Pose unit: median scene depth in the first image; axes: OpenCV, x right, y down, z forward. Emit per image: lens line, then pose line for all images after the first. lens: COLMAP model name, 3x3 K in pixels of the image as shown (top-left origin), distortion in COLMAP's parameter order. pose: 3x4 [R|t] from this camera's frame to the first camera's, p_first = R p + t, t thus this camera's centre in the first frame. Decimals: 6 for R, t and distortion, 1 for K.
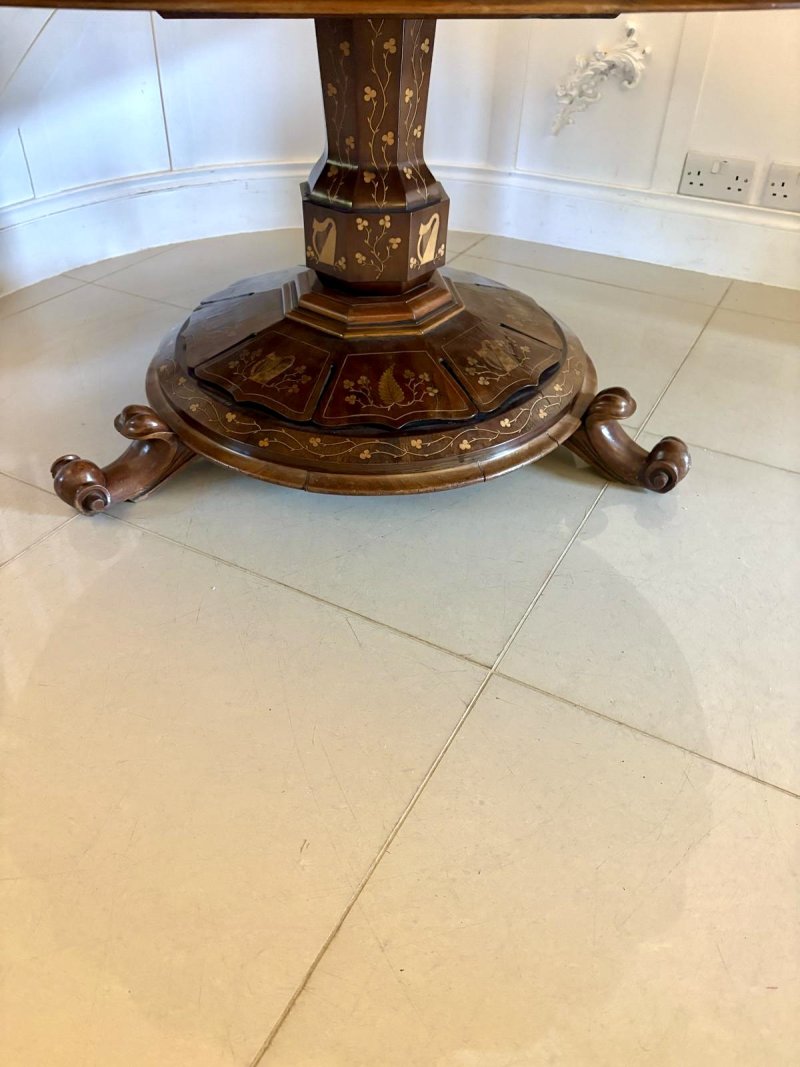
lens RADIAL K [[787.6, 0, 395.7], [0, 787.6, 535.7], [0, 0, 1]] dist [0.049072, -0.055084]
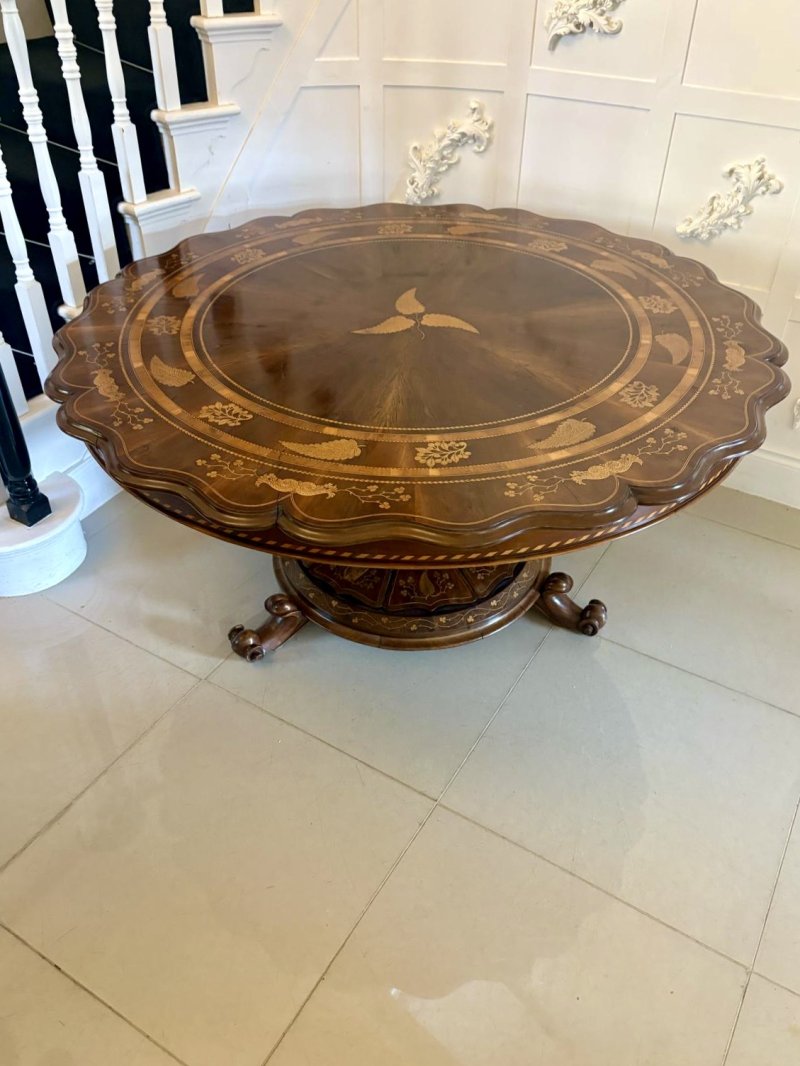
lens RADIAL K [[836.8, 0, 401.7], [0, 836.8, 514.6], [0, 0, 1]] dist [0.053029, -0.001562]
pose [[0.999799, -0.019920, 0.002216, -0.060511], [0.019982, 0.999280, -0.032244, -0.275494], [-0.001572, 0.032282, 0.999478, -0.814600]]
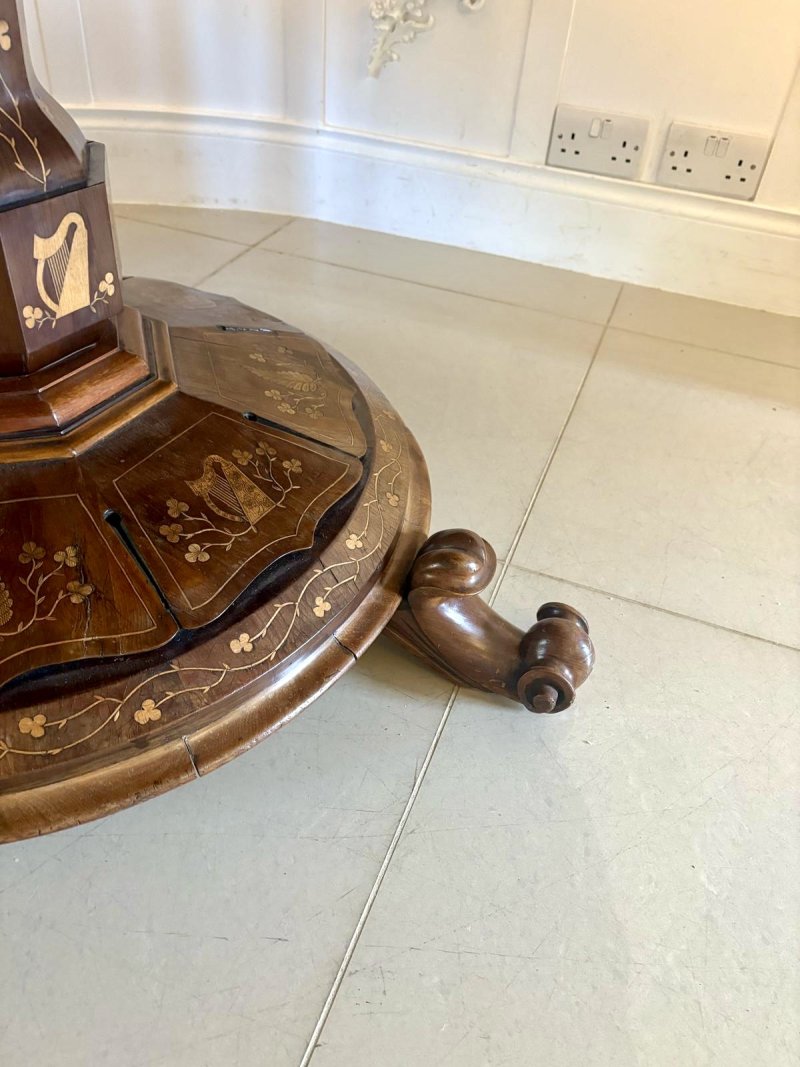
lens RADIAL K [[807.9, 0, 402.4], [0, 807.9, 533.3], [0, 0, 1]] dist [0.050288, -0.056126]
pose [[0.987045, -0.056737, 0.150074, 0.163552], [0.051748, 0.997976, 0.036949, -0.221511], [-0.151866, -0.028704, 0.987984, 0.476368]]
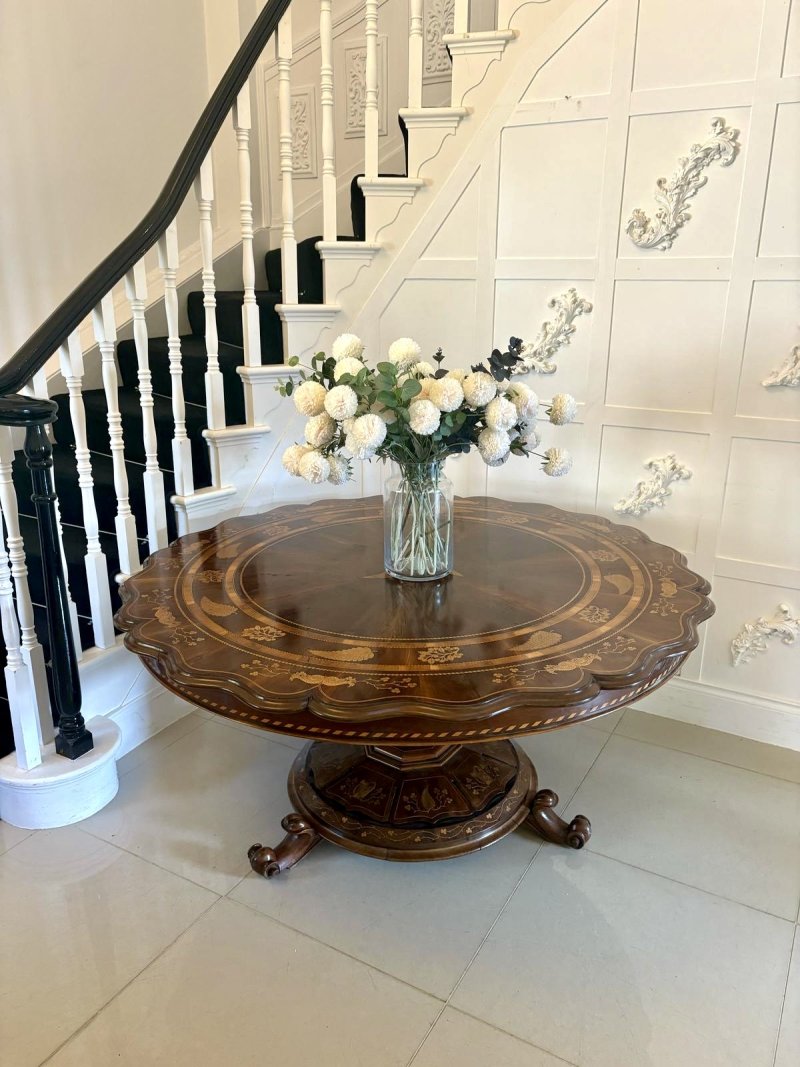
lens RADIAL K [[782.3, 0, 403.3], [0, 782.3, 546.8], [0, 0, 1]] dist [0.032719, -0.004799]
pose [[0.998998, -0.034792, 0.028153, -0.096516], [0.042454, 0.935776, -0.350031, -0.094204], [-0.014166, 0.350875, 0.936315, -0.987940]]
